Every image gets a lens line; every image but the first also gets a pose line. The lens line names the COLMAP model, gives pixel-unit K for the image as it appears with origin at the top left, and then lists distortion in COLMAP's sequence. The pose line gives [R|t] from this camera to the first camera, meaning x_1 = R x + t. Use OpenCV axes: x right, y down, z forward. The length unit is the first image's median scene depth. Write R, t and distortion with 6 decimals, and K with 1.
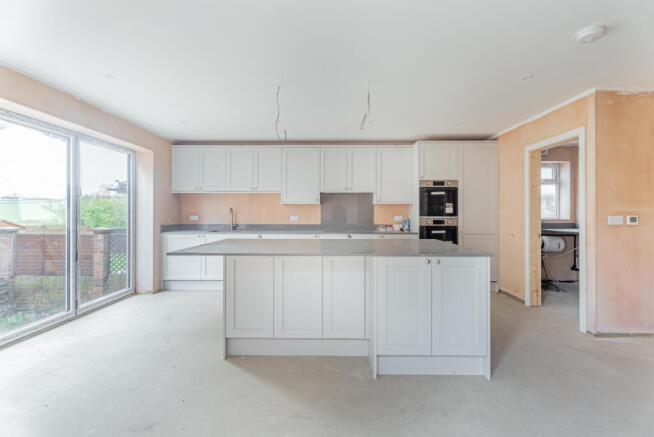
lens RADIAL K [[294.0, 0, 330.1], [0, 294.0, 215.5], [0, 0, 1]] dist [0.002431, 0.000387]
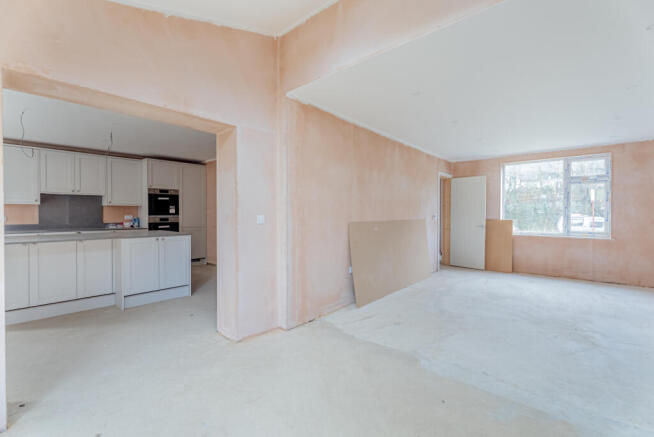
lens RADIAL K [[294.0, 0, 331.9], [0, 294.0, 216.5], [0, 0, 1]] dist [0.002431, 0.000387]
pose [[0.648228, -0.009311, 0.761389, -0.163655], [0.005651, 0.999957, 0.007418, 0.002214], [-0.761425, -0.000506, 0.648253, -0.472283]]
